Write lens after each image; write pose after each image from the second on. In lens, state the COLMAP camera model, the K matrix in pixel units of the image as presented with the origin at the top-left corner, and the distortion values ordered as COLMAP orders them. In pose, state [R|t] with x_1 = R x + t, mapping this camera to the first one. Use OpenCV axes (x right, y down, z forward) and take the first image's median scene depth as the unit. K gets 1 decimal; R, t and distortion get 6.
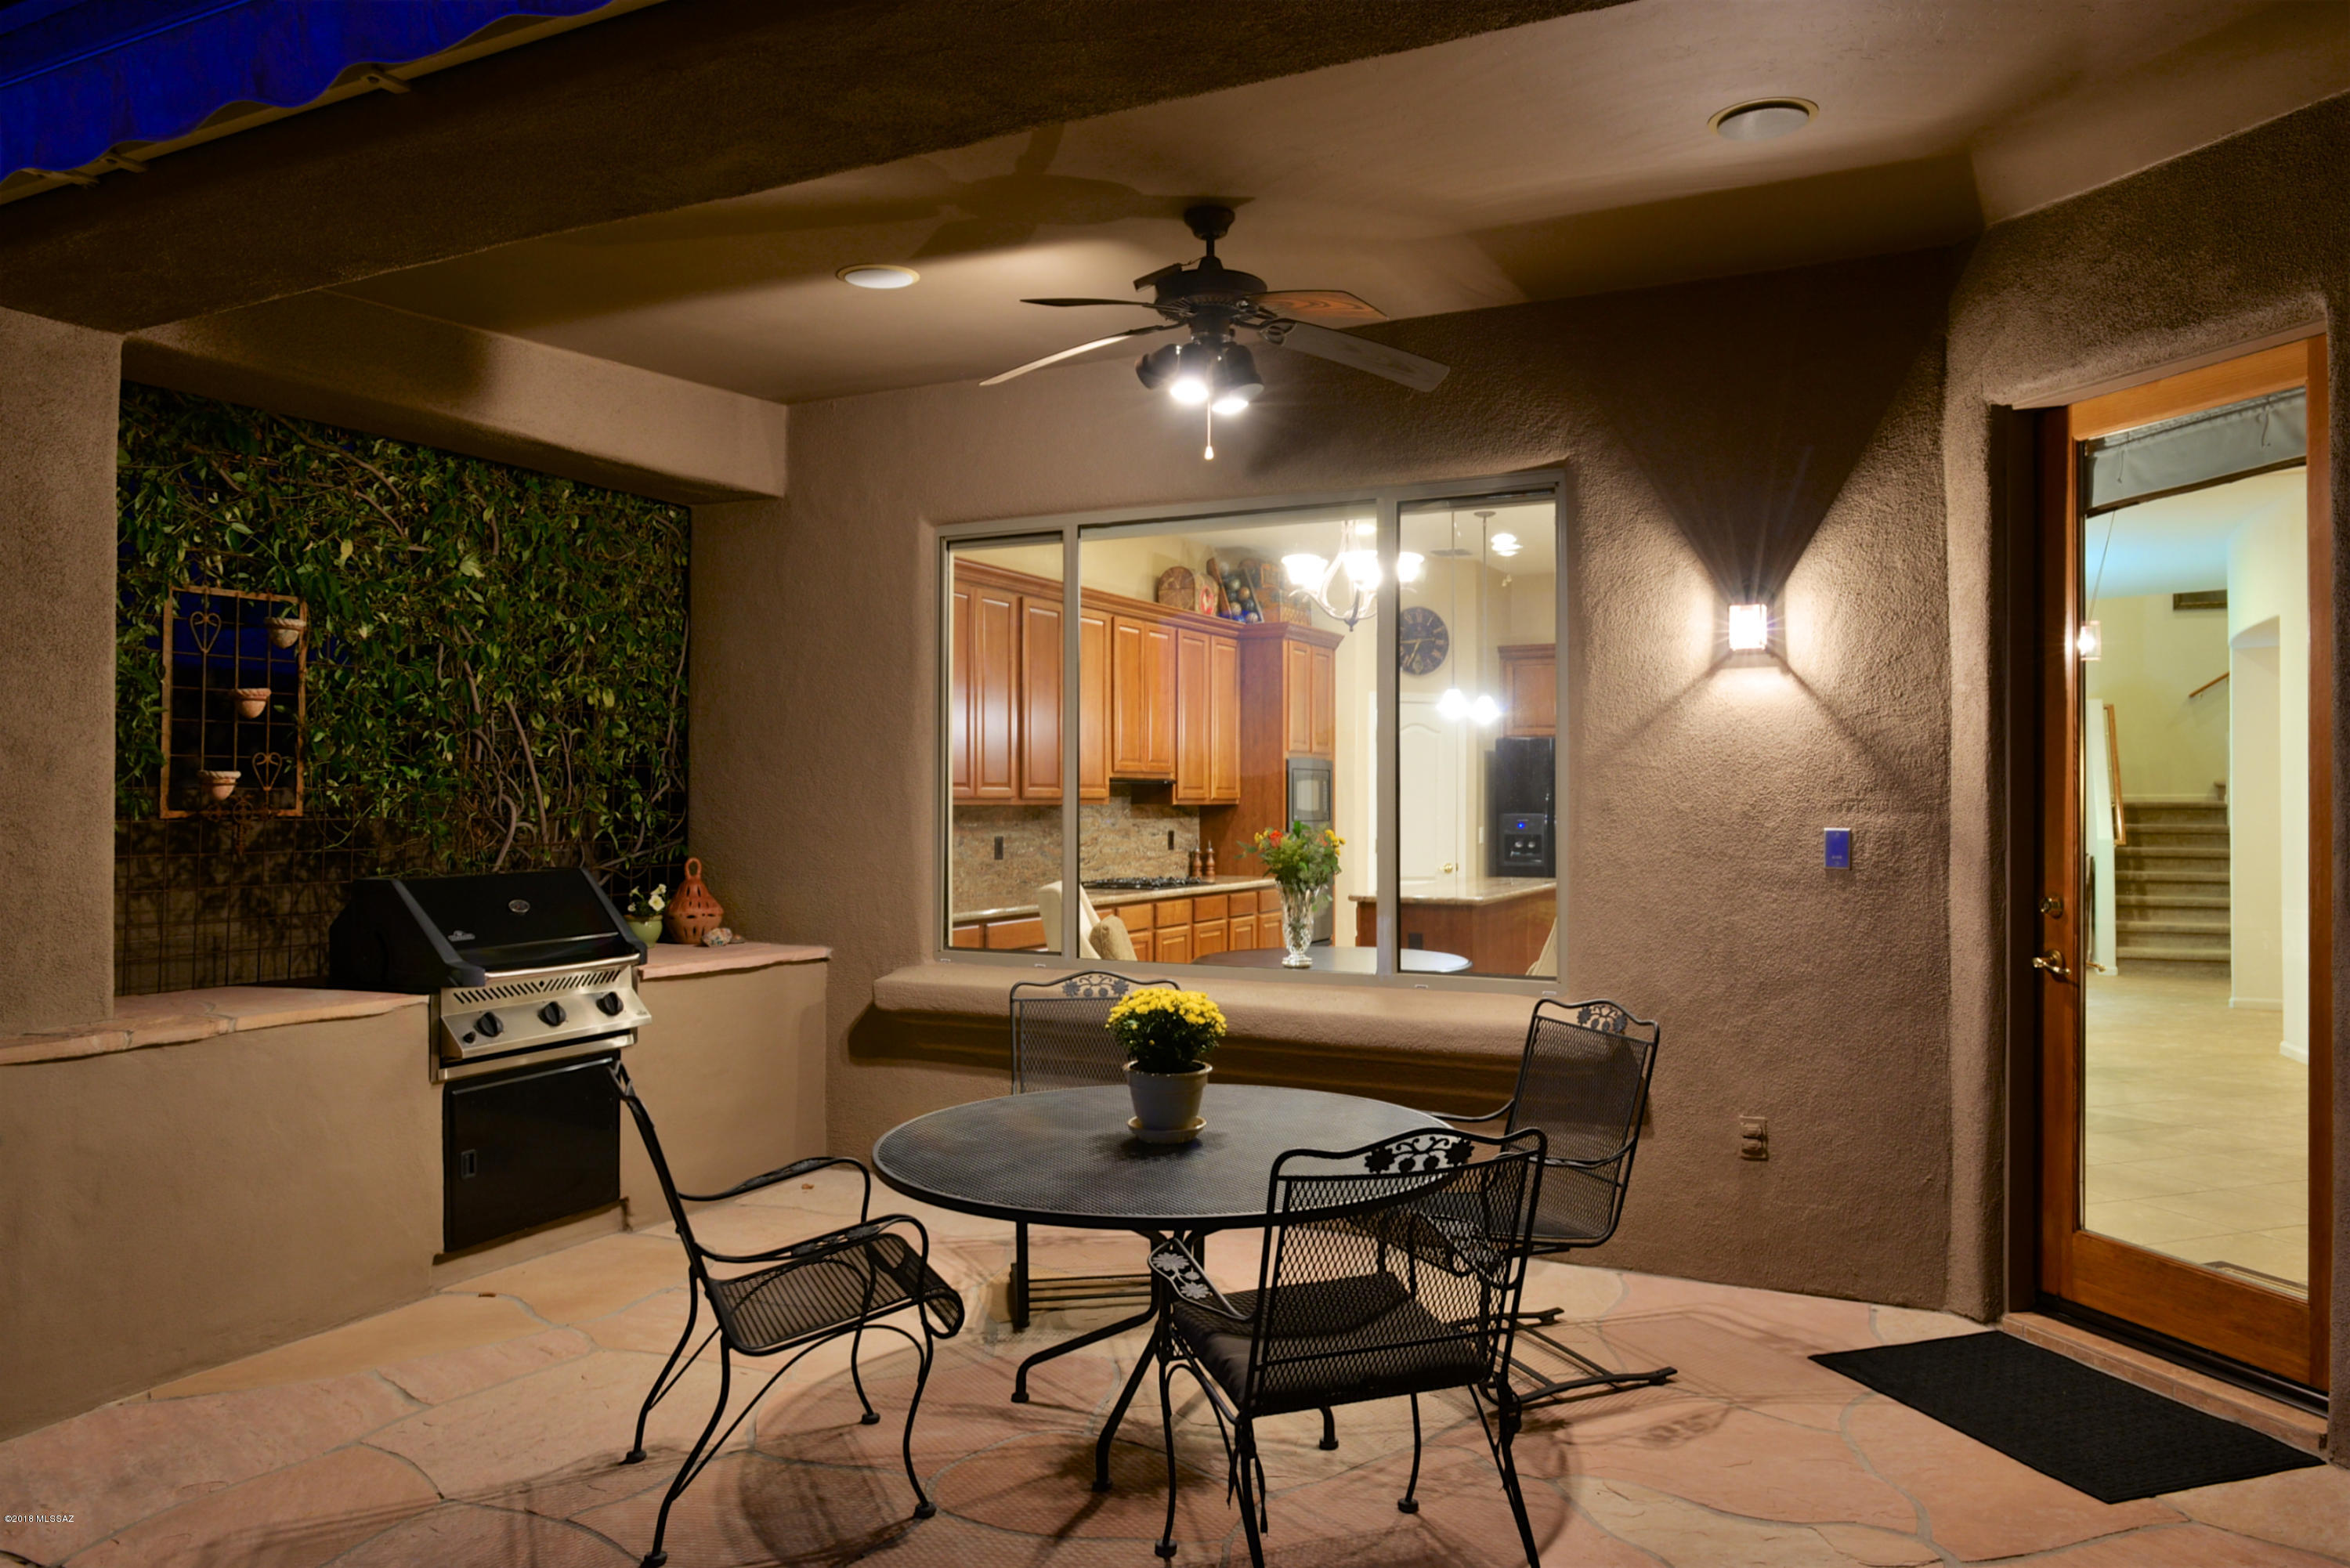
lens RADIAL K [[1613.2, 0, 1188.7], [0, 1613.2, 785.7], [0, 0, 1]] dist [-0.011306, -0.006237]
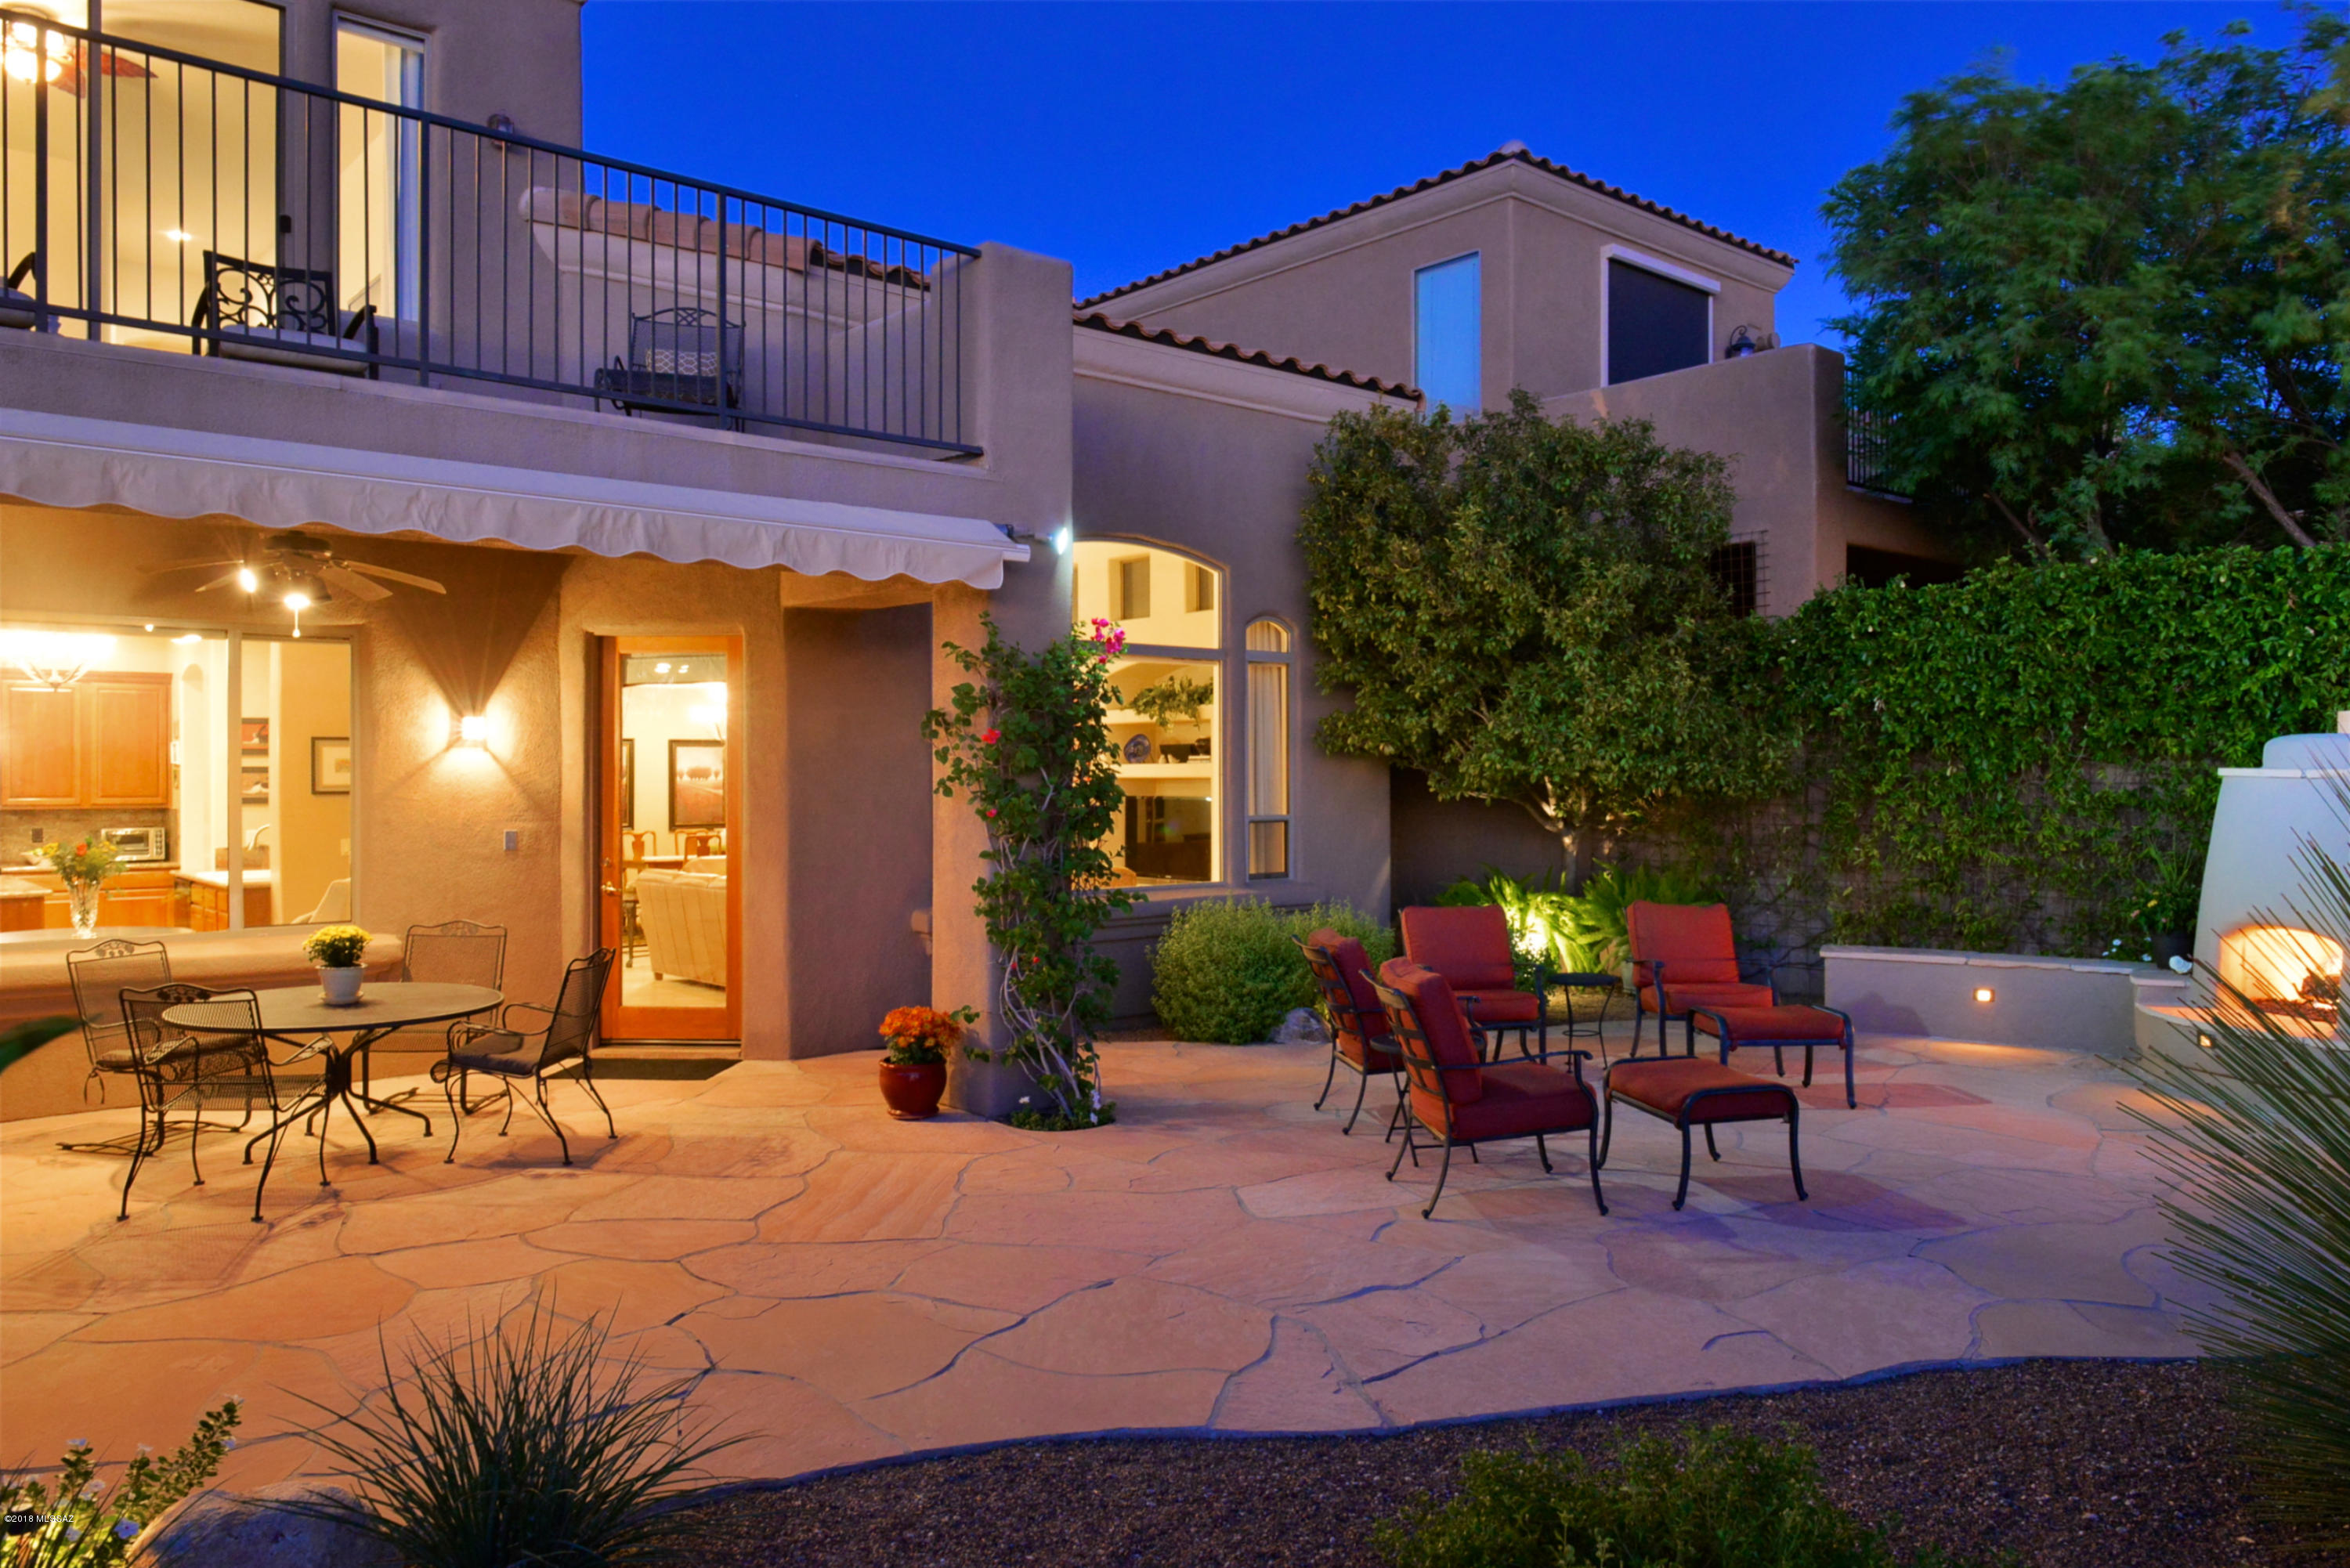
lens RADIAL K [[1613.2, 0, 1188.7], [0, 1613.2, 785.7], [0, 0, 1]] dist [-0.011306, -0.006237]
pose [[0.386495, -0.008675, 0.922251, -1.121729], [-0.004629, 0.999925, 0.011346, -0.055232], [-0.922280, -0.008654, 0.386426, -0.551273]]
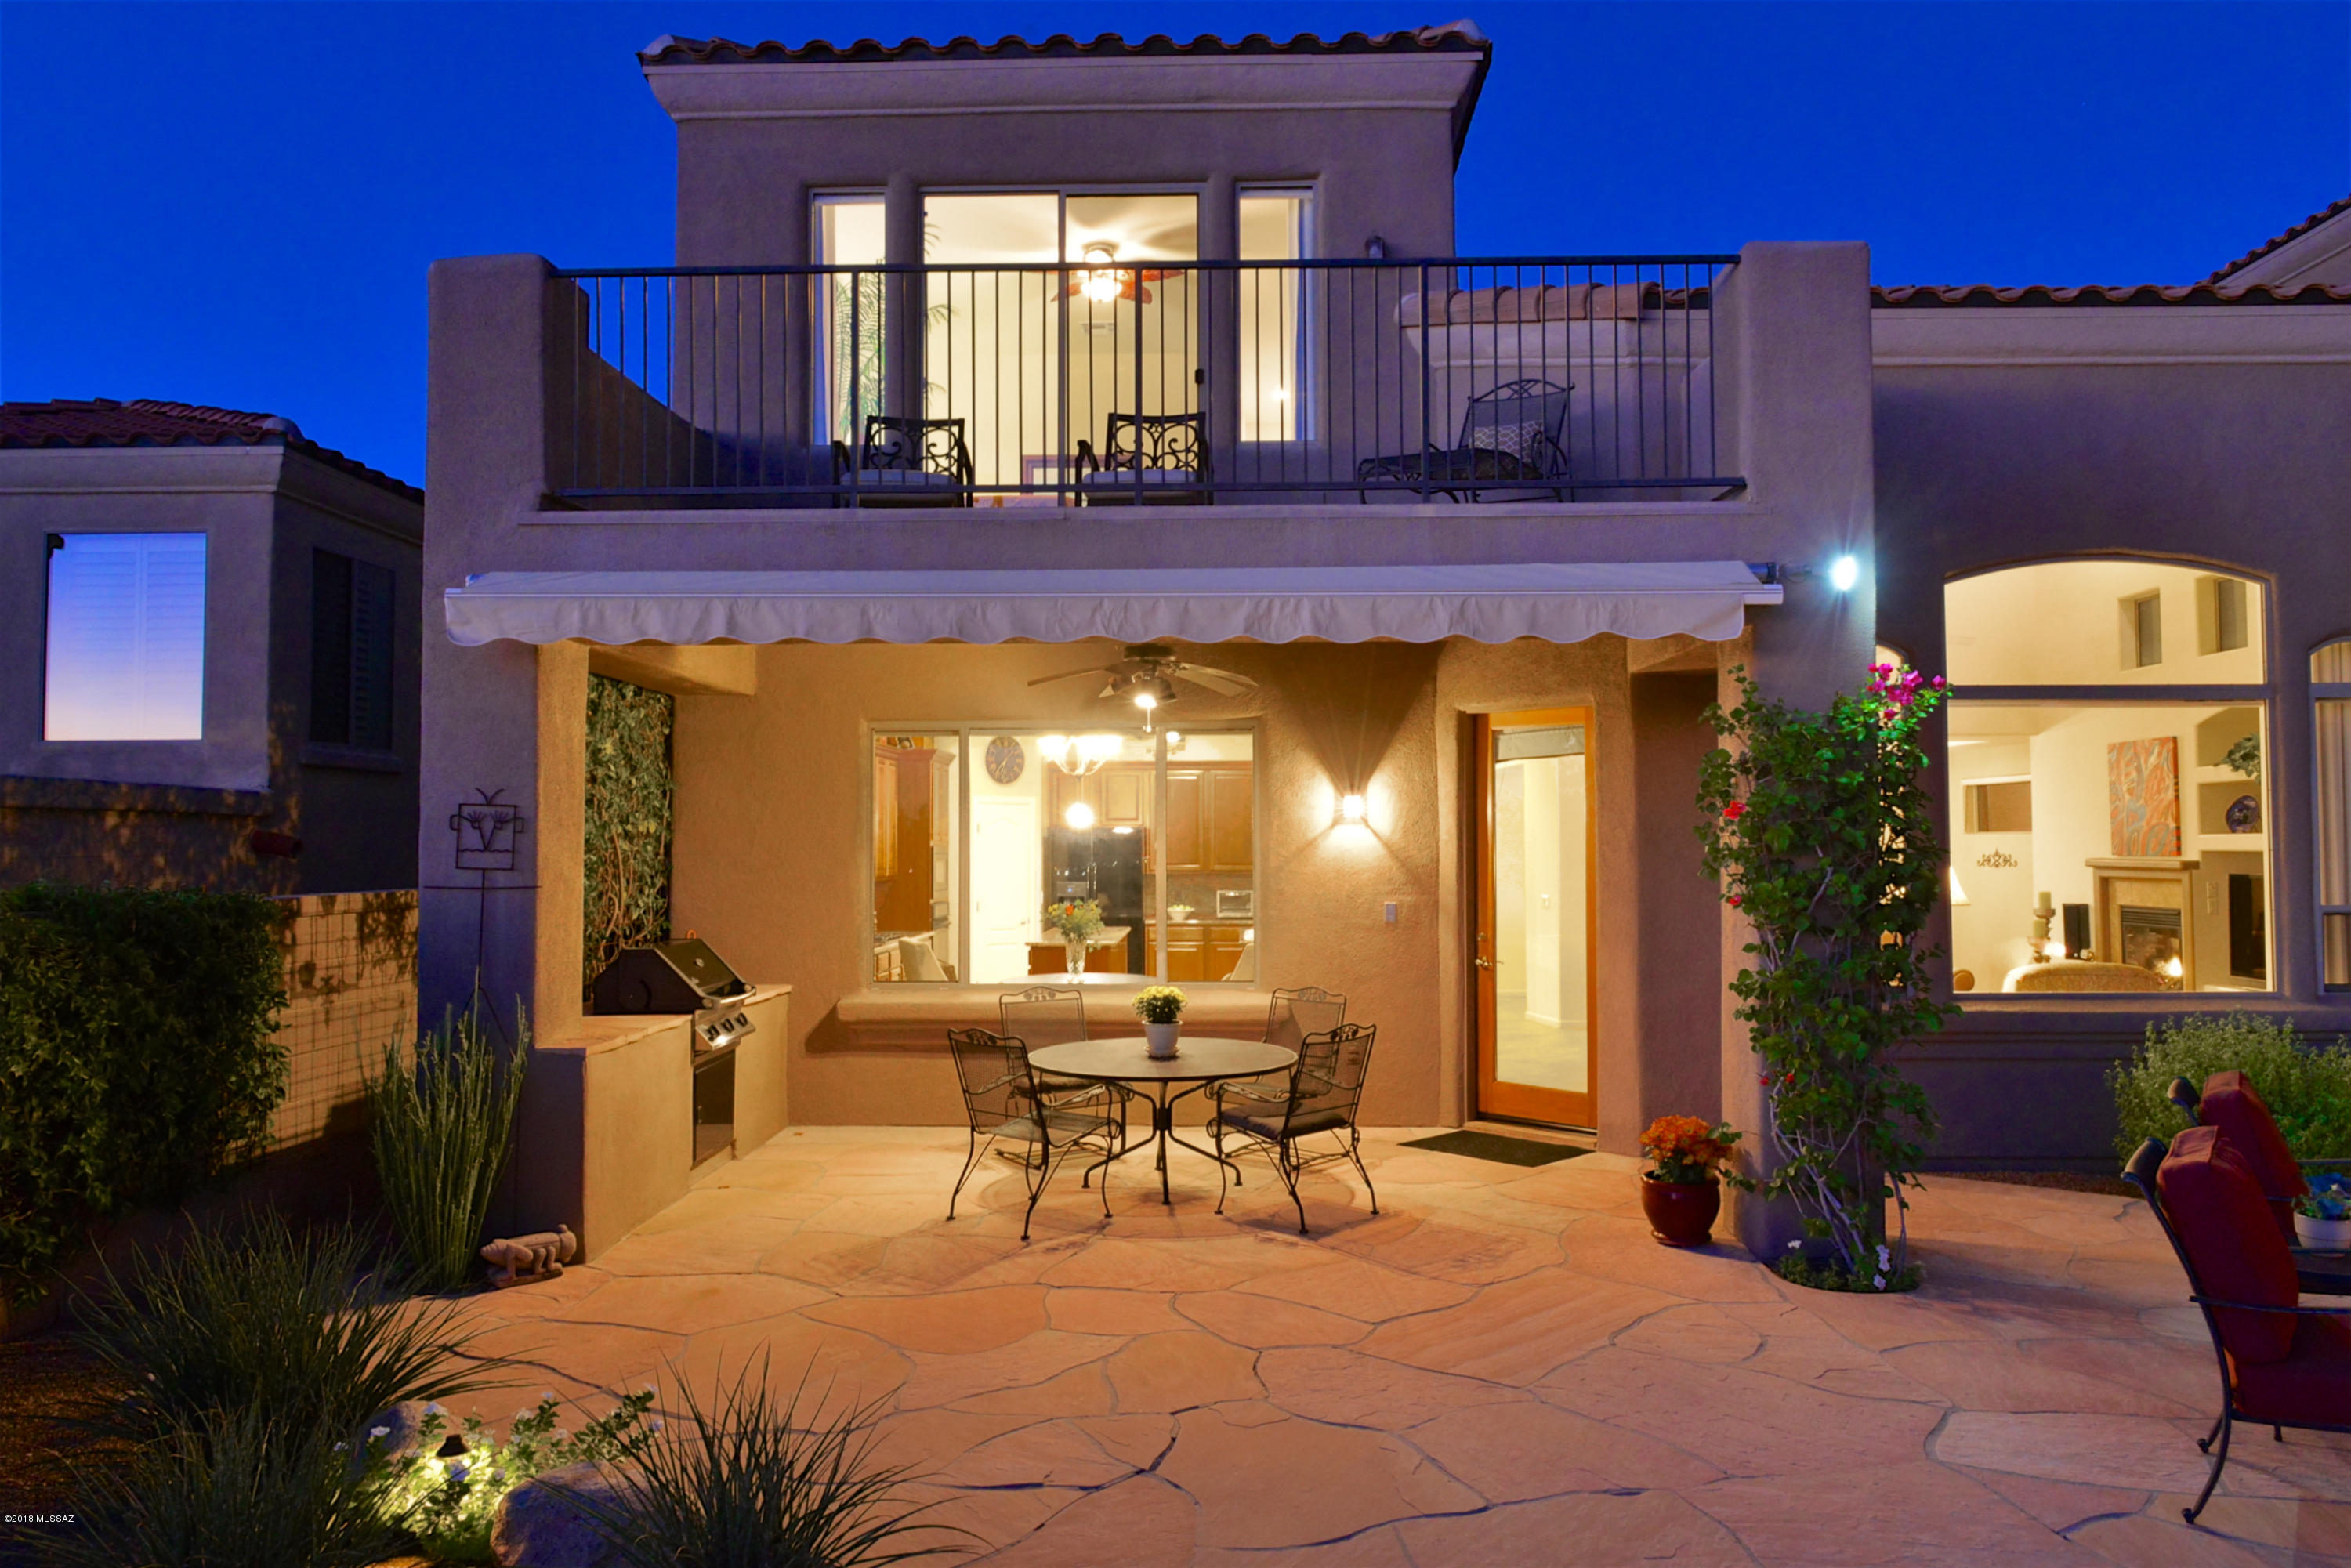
lens RADIAL K [[1588.9, 0, 1189.0], [0, 1588.9, 788.0], [0, 0, 1]] dist [-0.011402, -0.003171]
pose [[0.907521, 0.010797, 0.419868, -0.715007], [0.000345, 0.999650, -0.026453, -0.068742], [-0.420007, 0.024152, 0.907199, -0.782827]]
